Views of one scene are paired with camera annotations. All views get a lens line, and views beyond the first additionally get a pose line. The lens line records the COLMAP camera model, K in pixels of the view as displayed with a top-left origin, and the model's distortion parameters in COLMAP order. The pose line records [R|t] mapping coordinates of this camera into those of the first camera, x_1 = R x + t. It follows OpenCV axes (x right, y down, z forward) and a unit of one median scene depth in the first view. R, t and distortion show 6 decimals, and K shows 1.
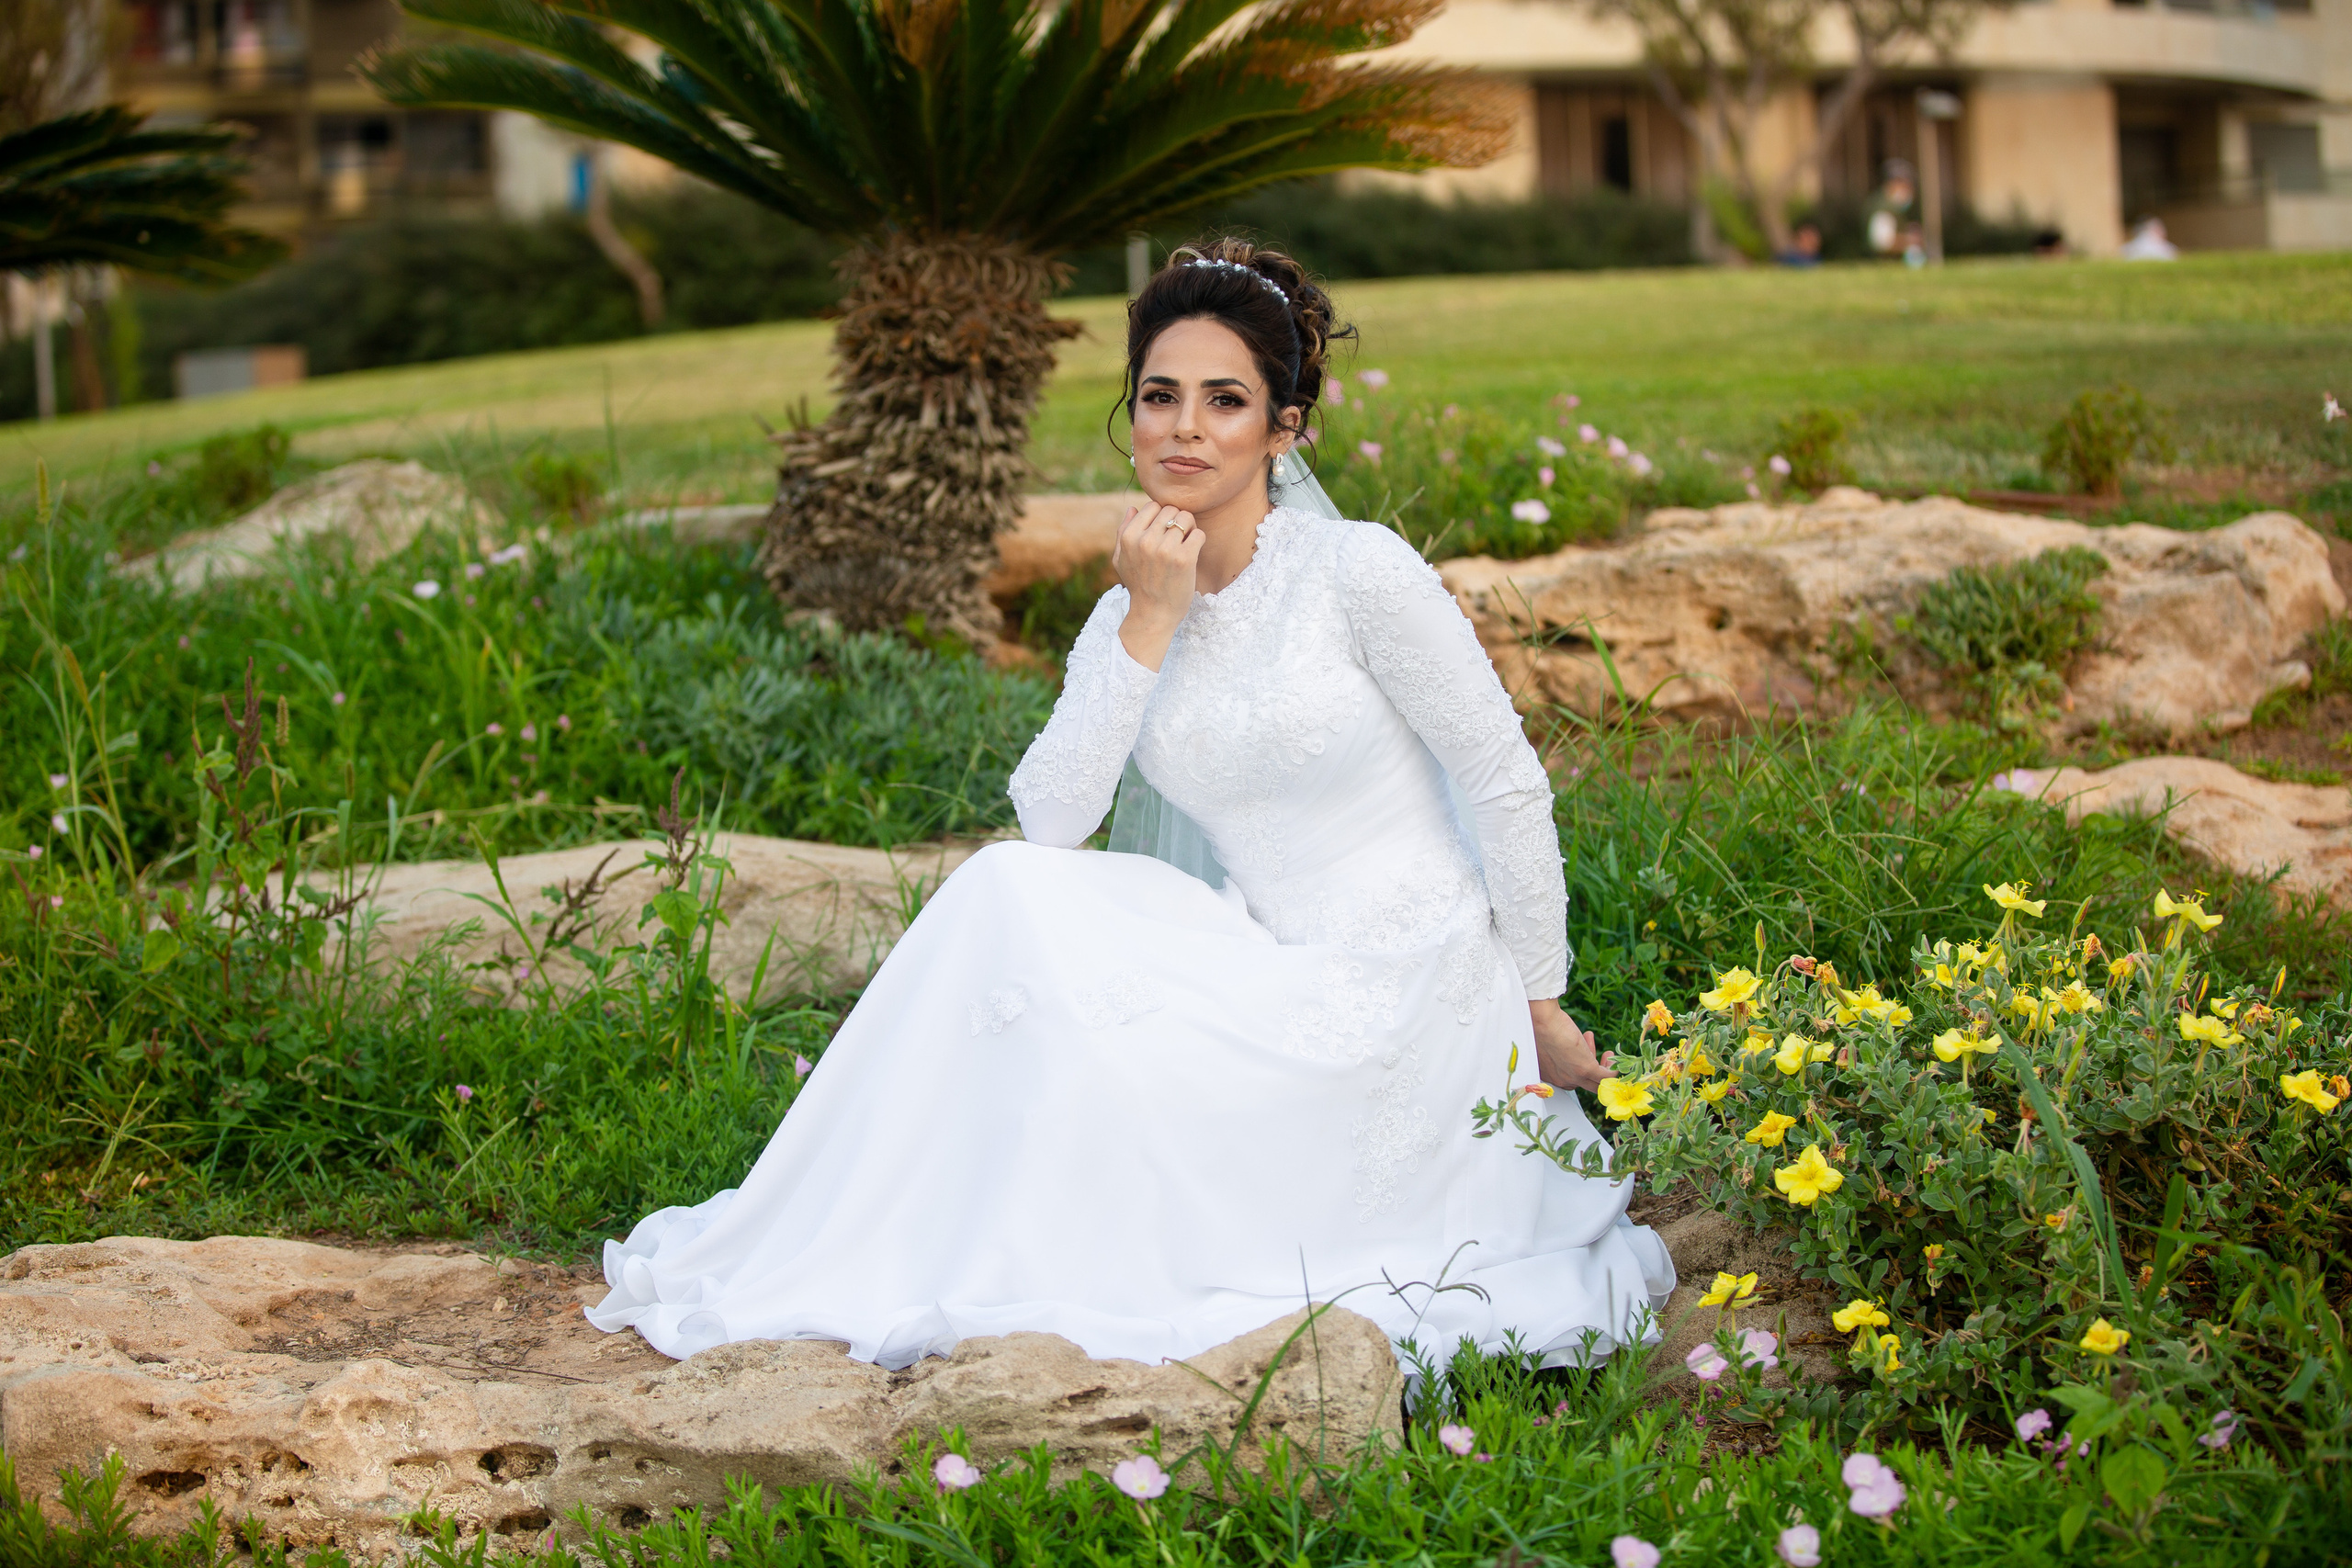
lens RADIAL K [[4738.0, 0, 1175.6], [0, 4738.0, 662.2], [0, 0, 1]] dist [-0.251150, 0.013946]
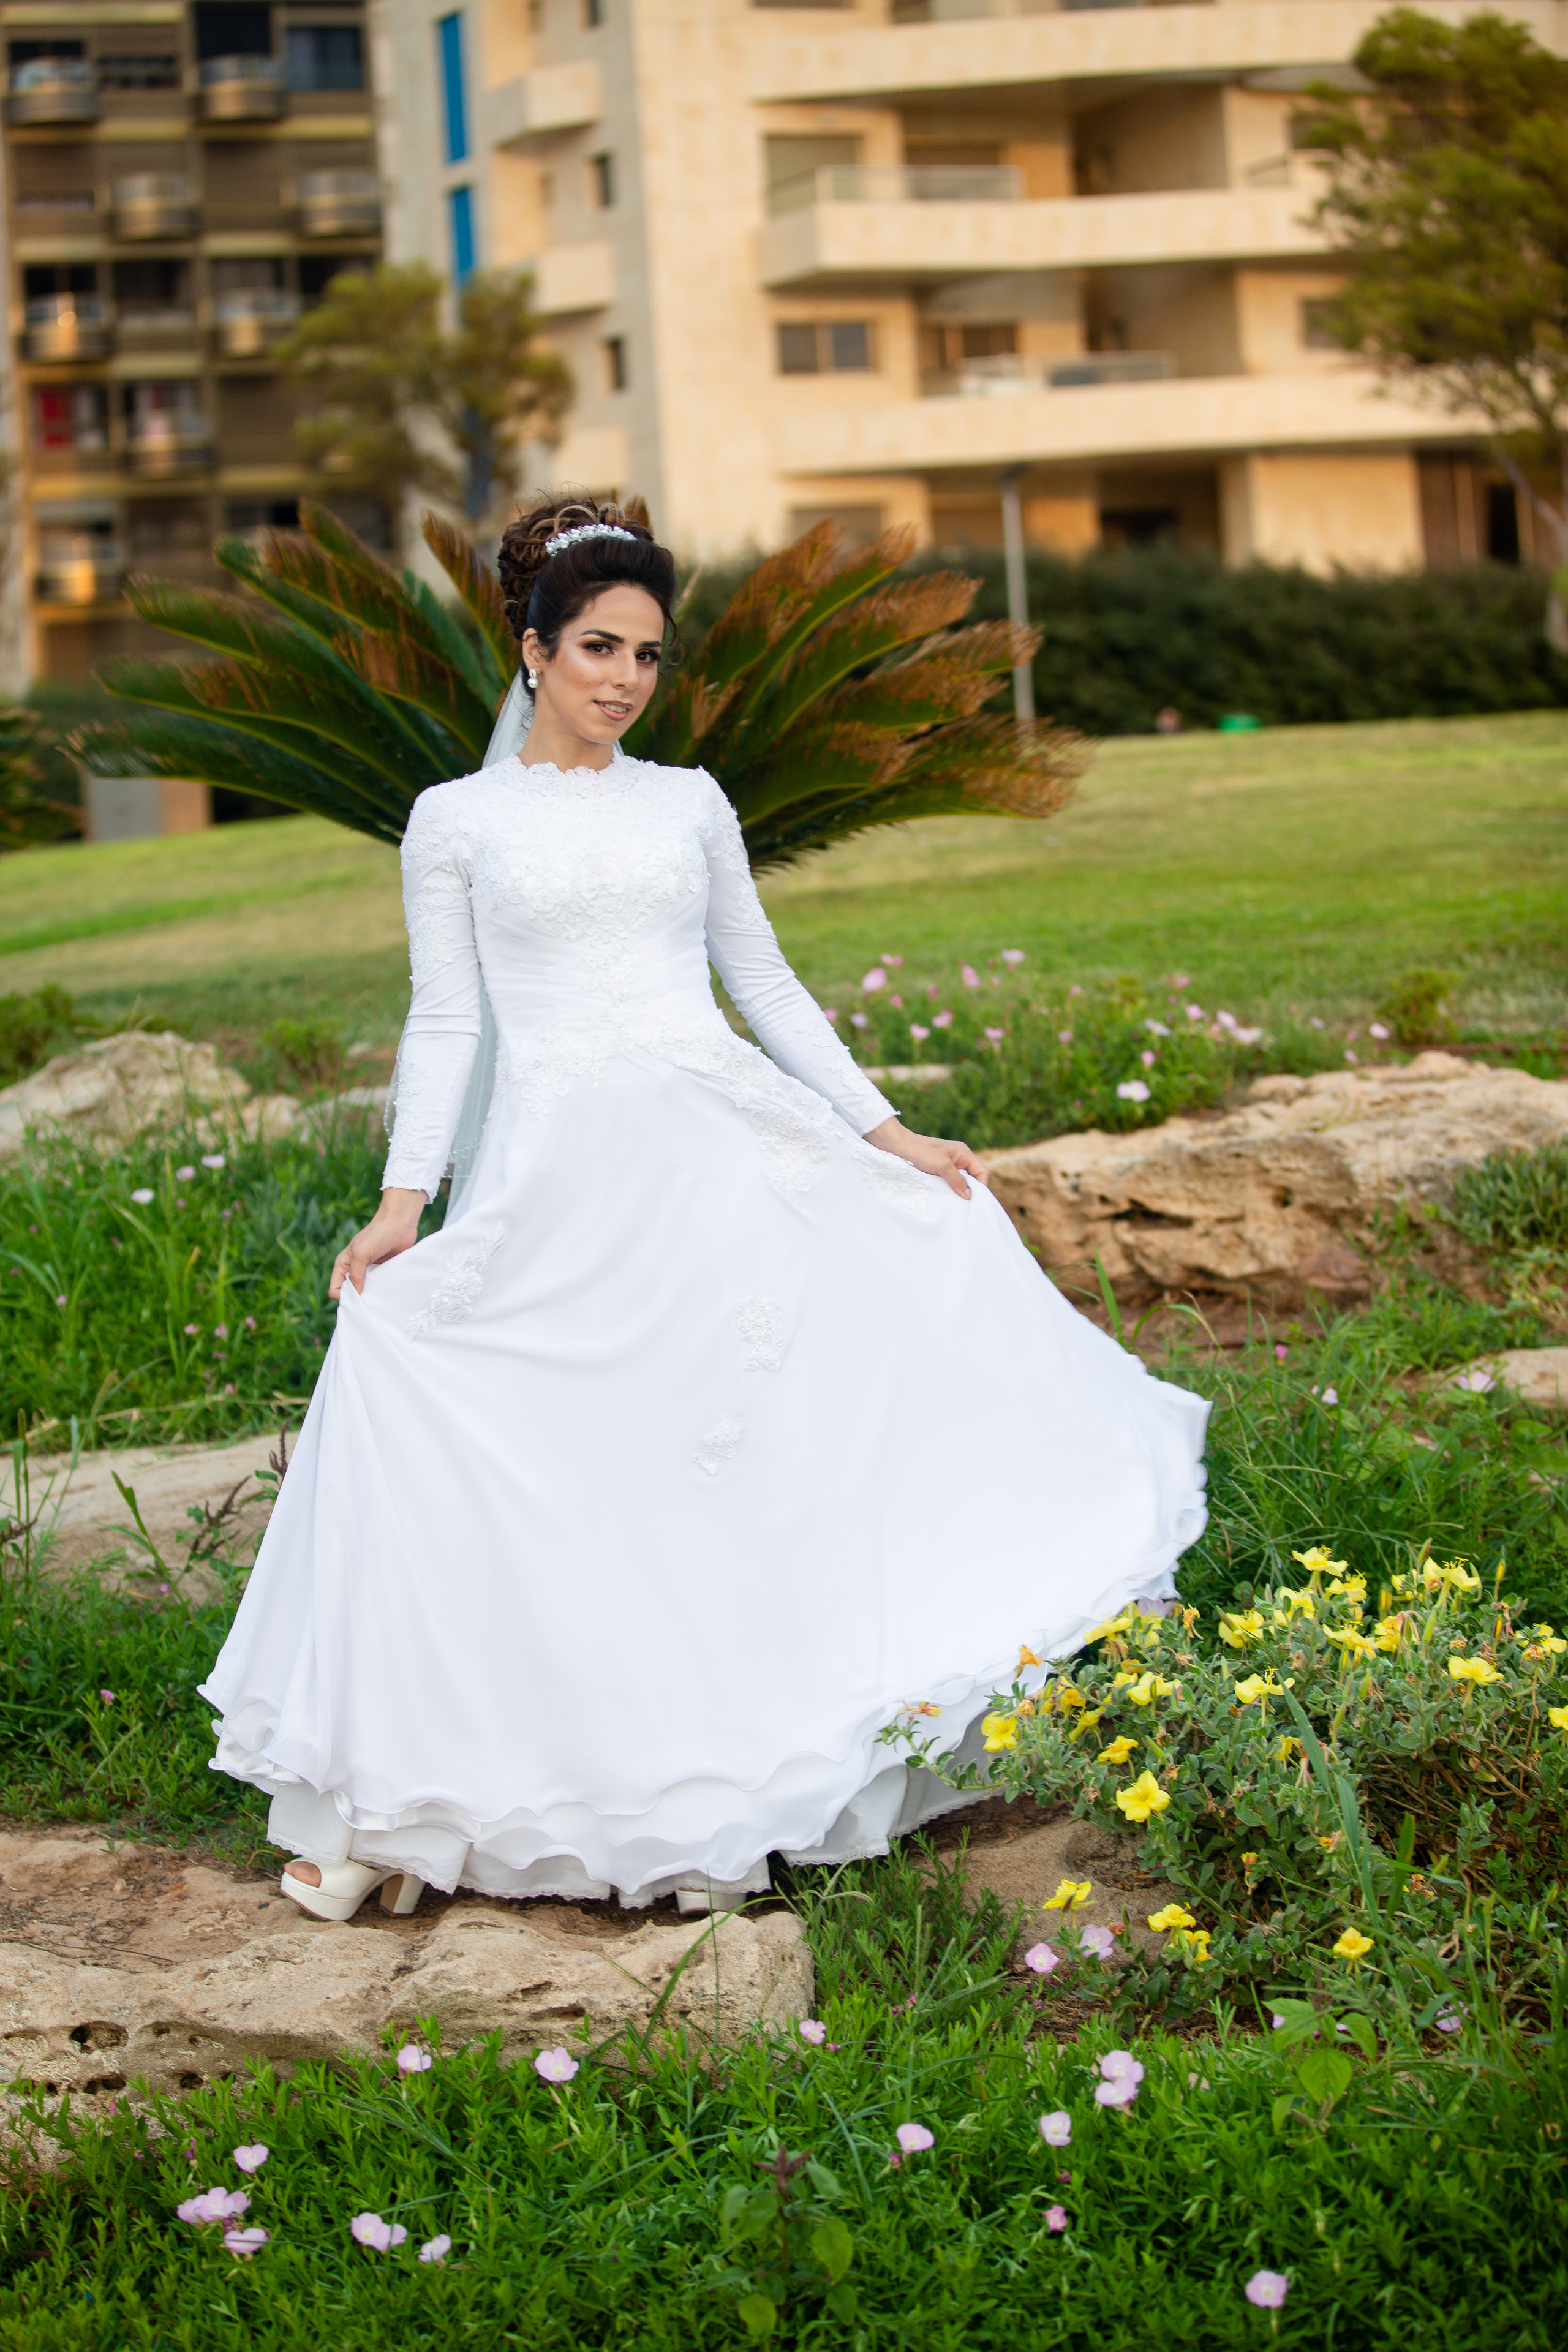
lens RADIAL K [[4702.2, 0, 784.0], [0, 4702.2, 1176.0], [0, 0, 1]] dist [-0.198834, -0.151064]
pose [[0.997580, -0.015217, -0.067838, 0.113742], [0.017585, 0.999252, 0.034451, -0.086565], [0.067263, -0.035561, 0.997101, -0.194345]]
